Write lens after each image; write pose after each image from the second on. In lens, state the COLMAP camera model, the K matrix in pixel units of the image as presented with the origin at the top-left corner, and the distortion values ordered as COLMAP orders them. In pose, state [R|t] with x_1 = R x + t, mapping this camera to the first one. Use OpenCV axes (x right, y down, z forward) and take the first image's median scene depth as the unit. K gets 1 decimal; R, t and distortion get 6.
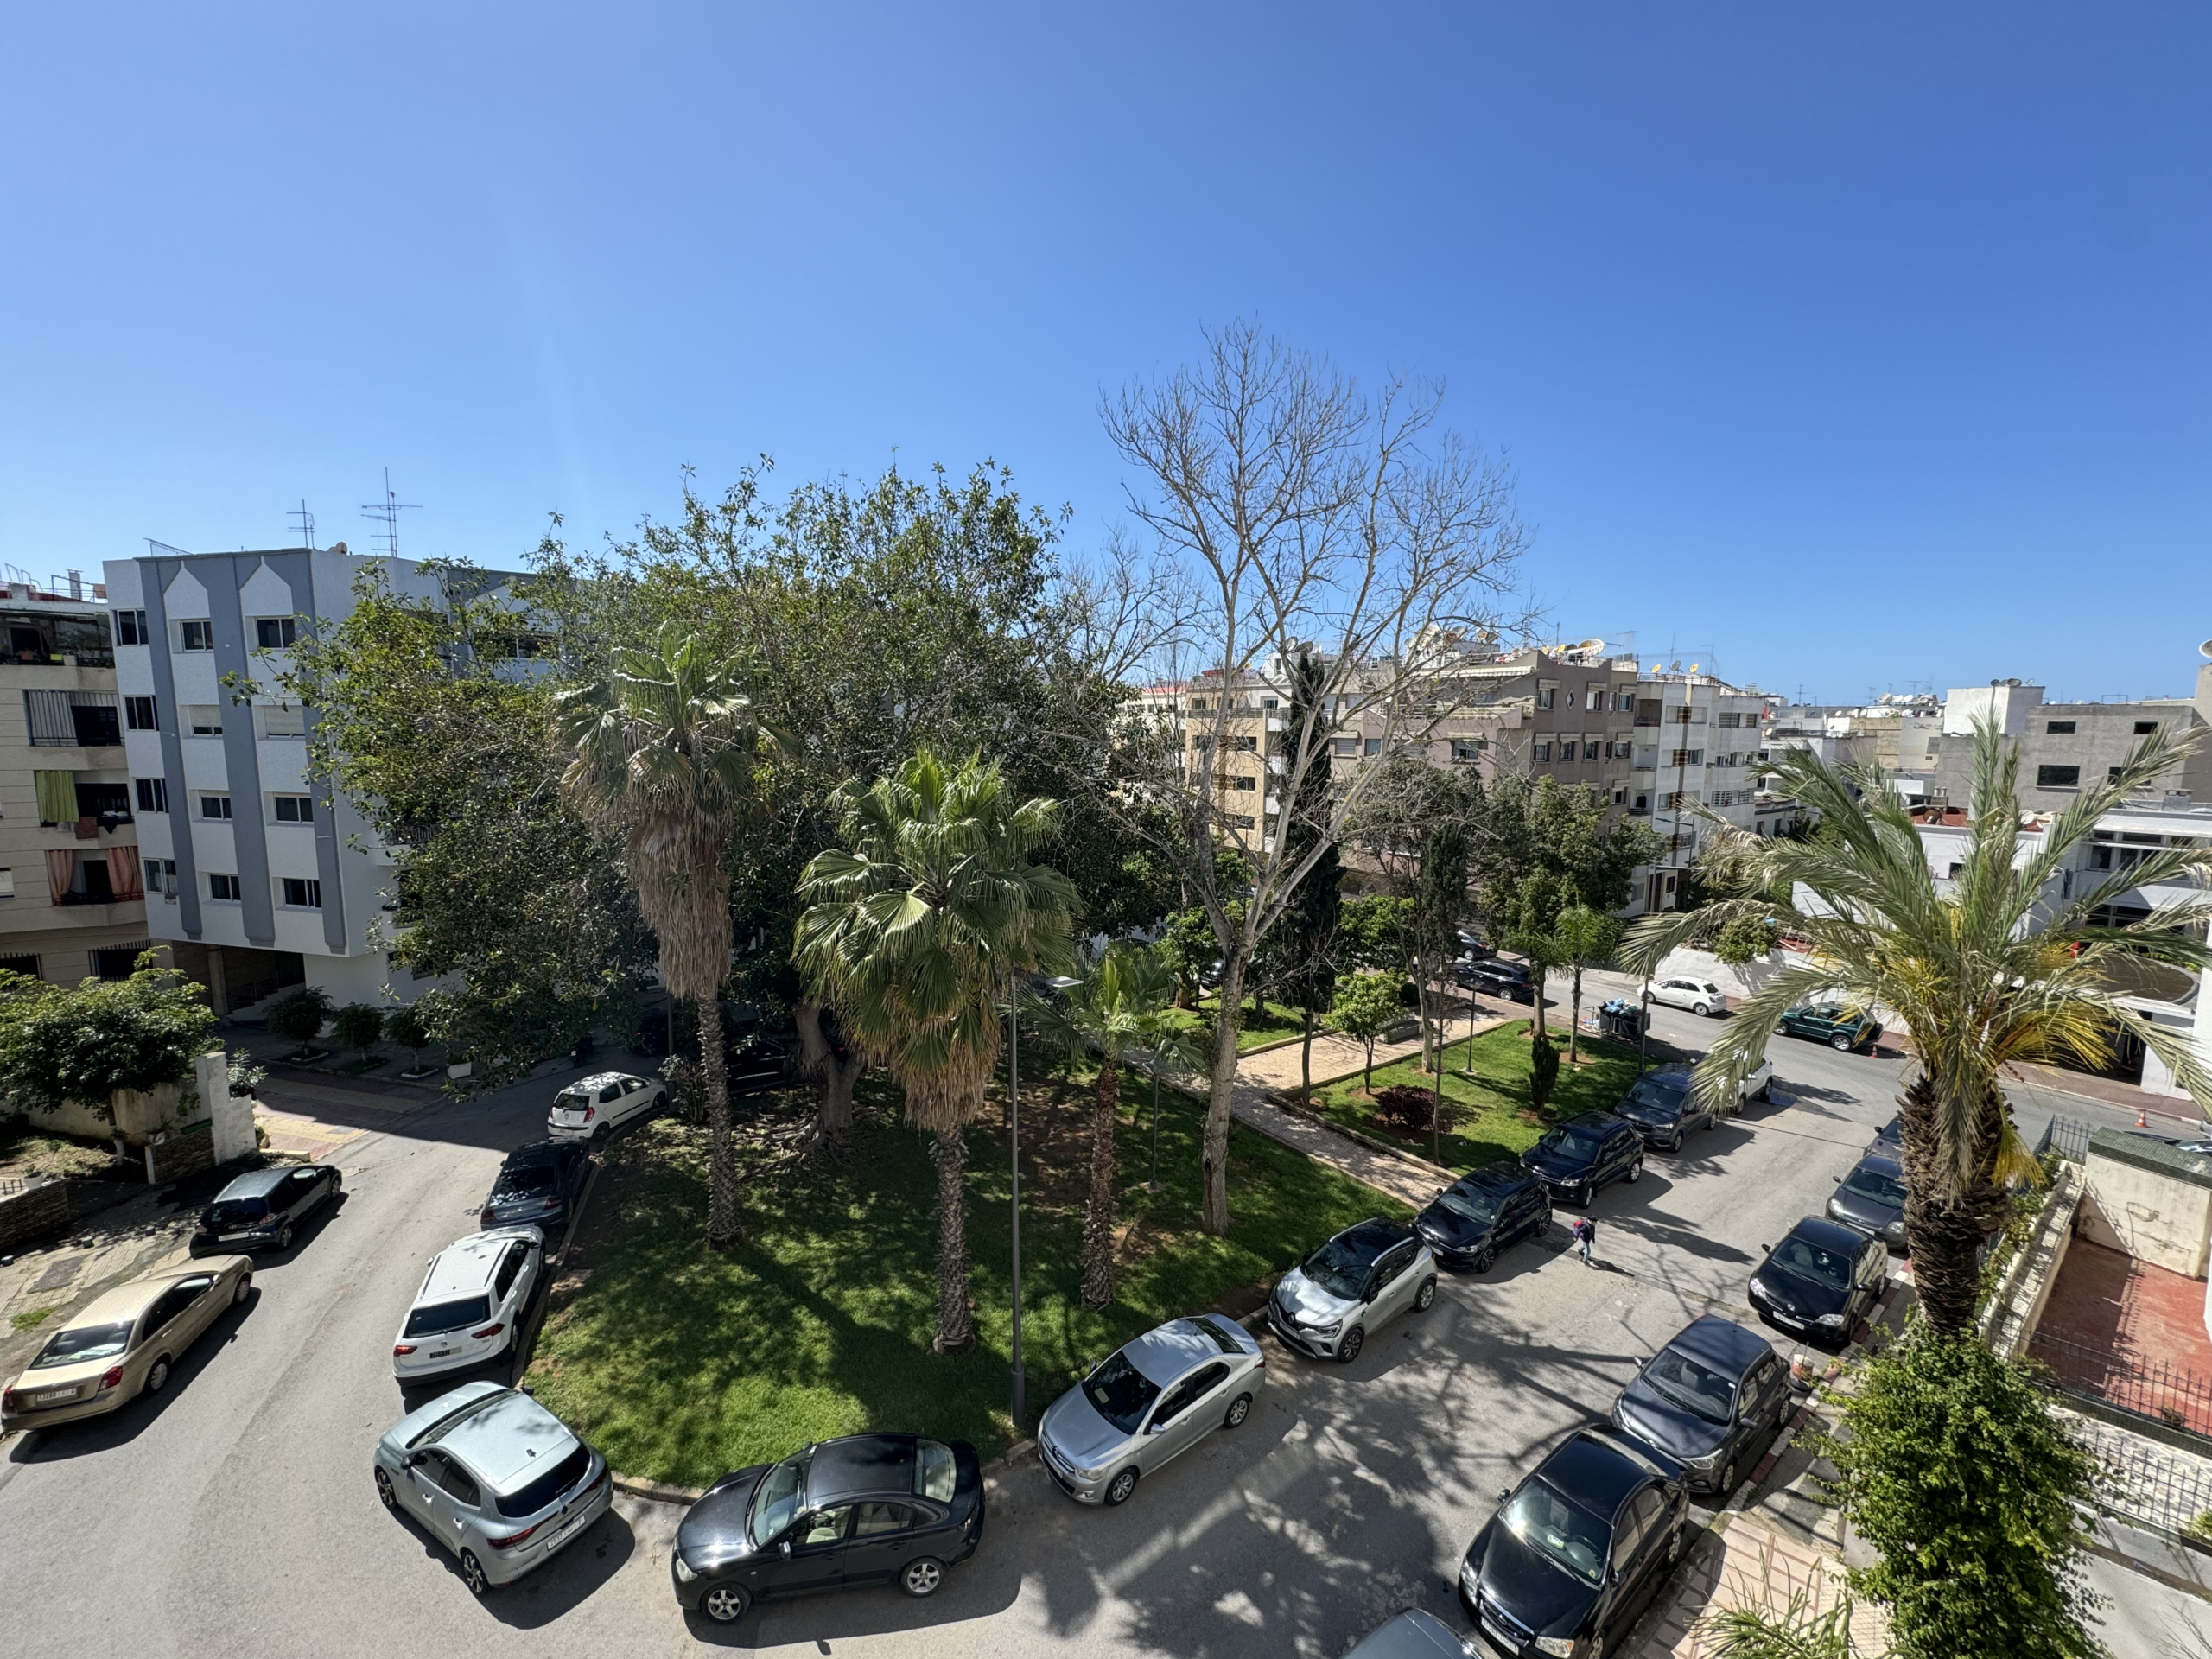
lens RADIAL K [[879.7, 0, 1106.5], [0, 879.7, 827.1], [0, 0, 1]] dist [0.000500, 0.000293]
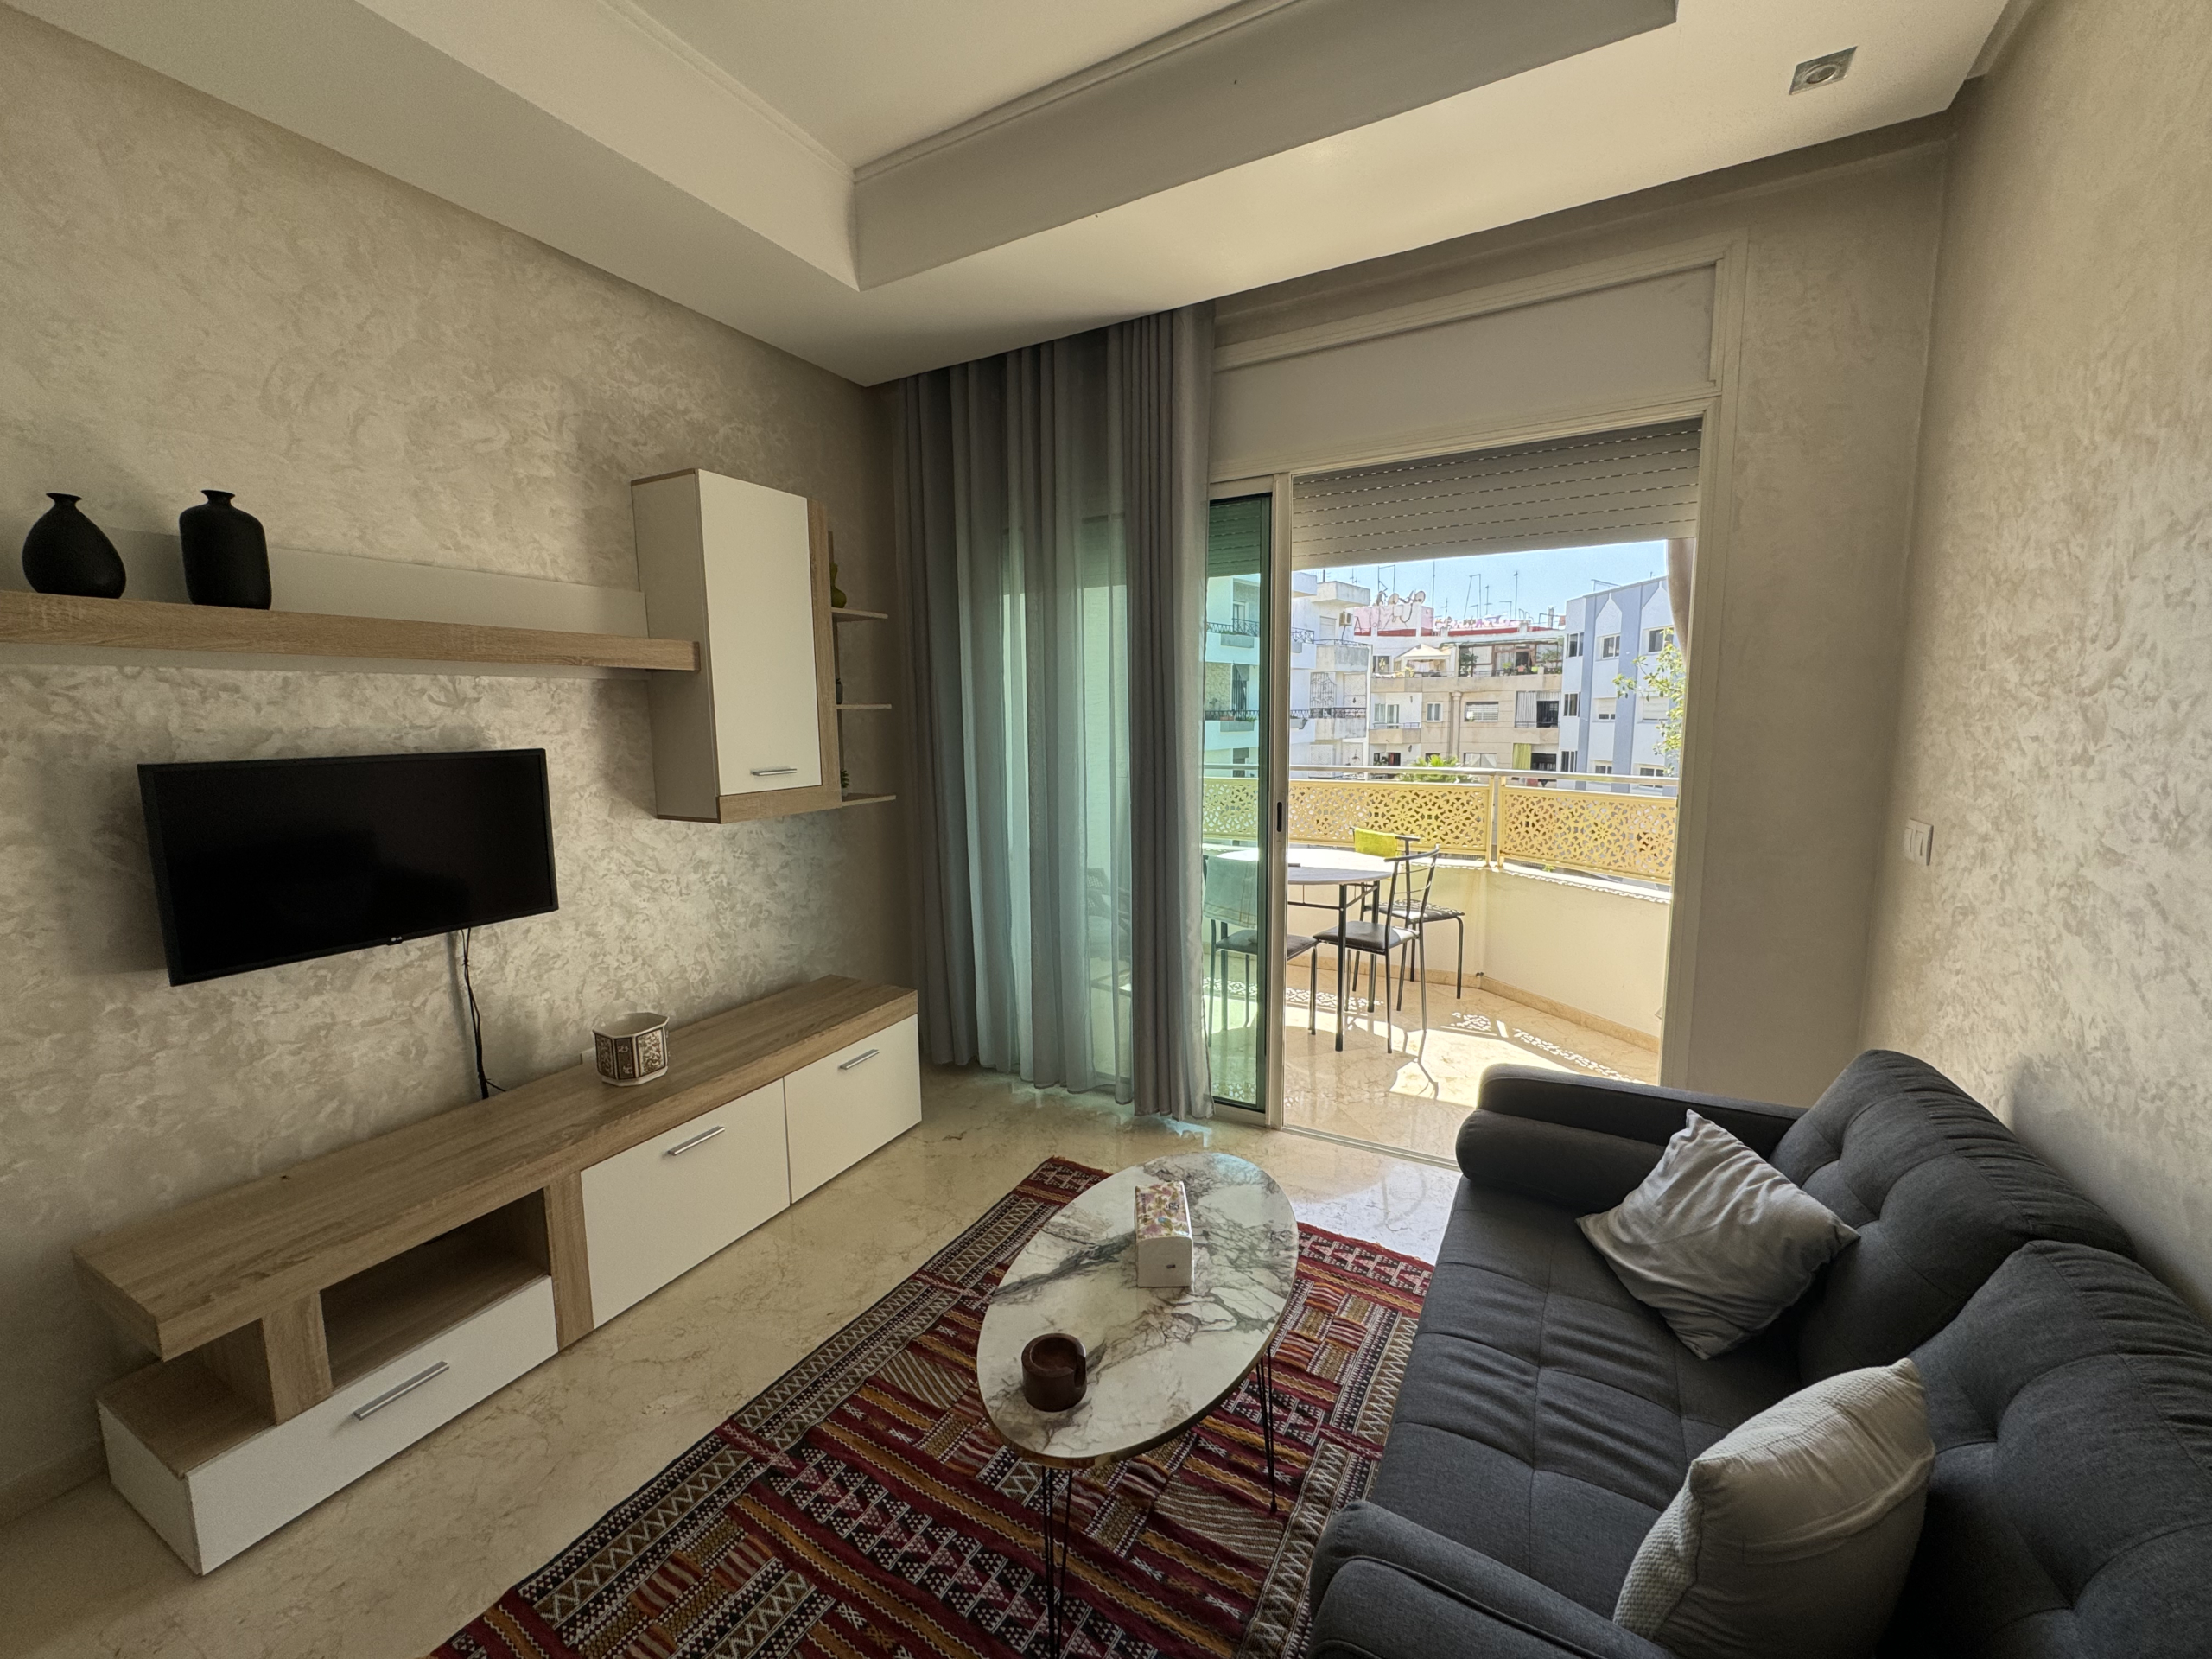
lens RADIAL K [[879.7, 0, 1104.3], [0, 879.7, 825.9], [0, 0, 1]] dist [0.000500, 0.000293]
pose [[0.252661, 0.112603, -0.960980, 0.113008], [-0.099818, 0.990939, 0.089869, 0.013643], [0.962392, 0.073217, 0.261612, -0.094201]]
